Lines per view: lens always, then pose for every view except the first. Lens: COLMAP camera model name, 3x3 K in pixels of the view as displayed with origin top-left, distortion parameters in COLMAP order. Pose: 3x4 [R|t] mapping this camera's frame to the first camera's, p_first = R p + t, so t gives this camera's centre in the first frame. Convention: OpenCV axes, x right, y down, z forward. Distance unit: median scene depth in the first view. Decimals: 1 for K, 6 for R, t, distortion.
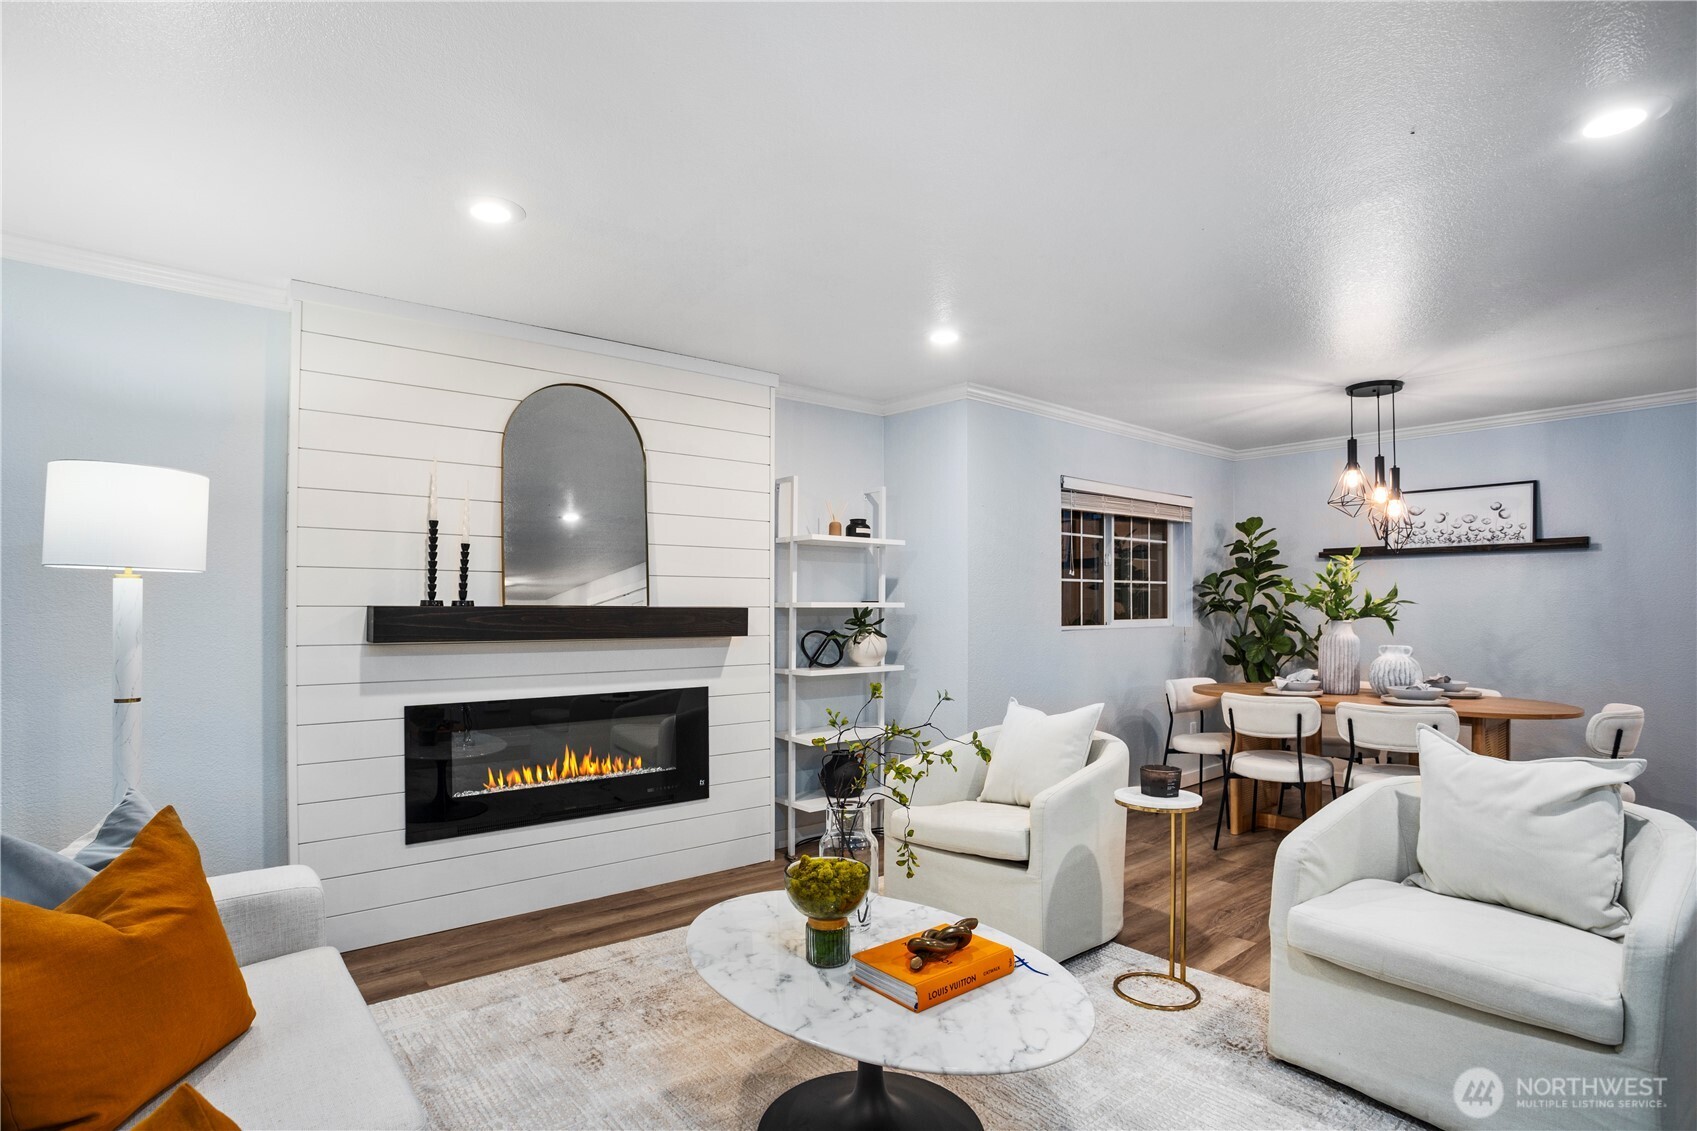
lens RADIAL K [[847.6, 0, 837.7], [0, 847.6, 582.8], [0, 0, 1]] dist [-0.068604, 0.029167]
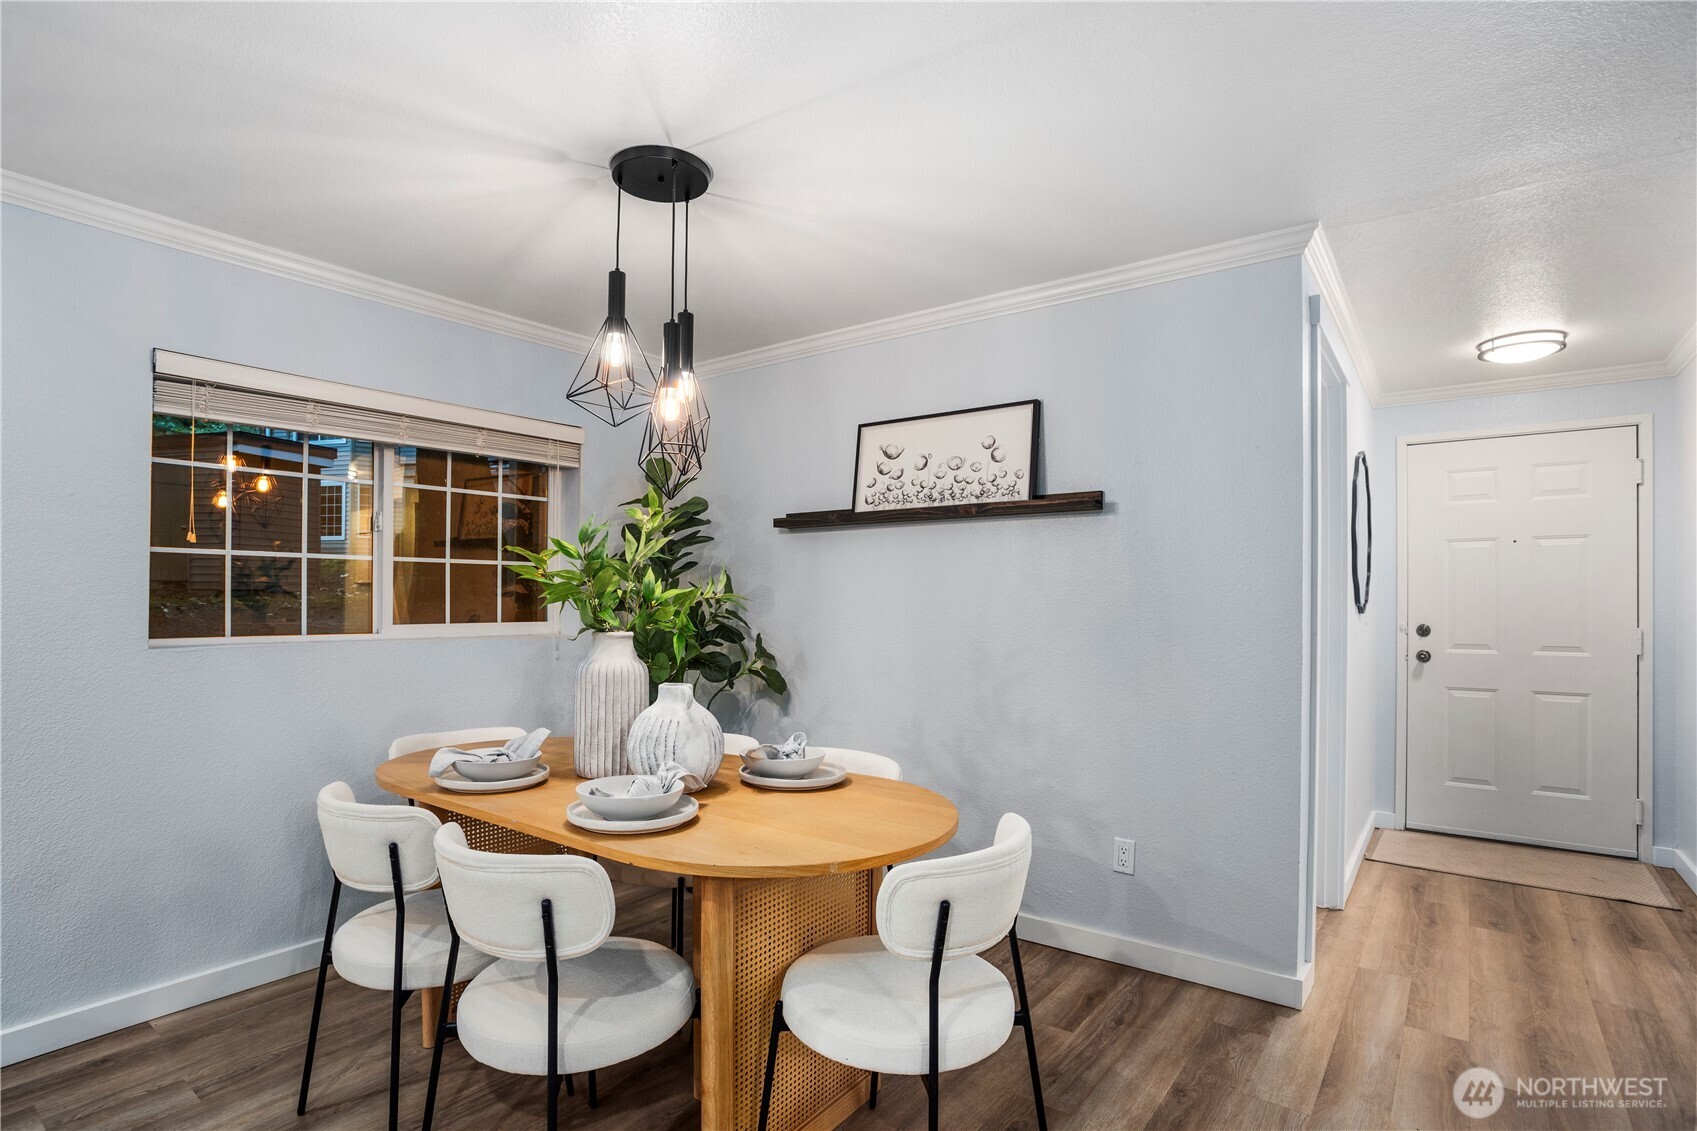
lens RADIAL K [[847.6, 0, 834.0], [0, 847.6, 587.0], [0, 0, 1]] dist [-0.068604, 0.029167]
pose [[0.974090, 0.006260, 0.226072, 0.542162], [-0.008804, 0.999909, 0.010246, 0.010019], [-0.225987, -0.011971, 0.974057, 0.401656]]
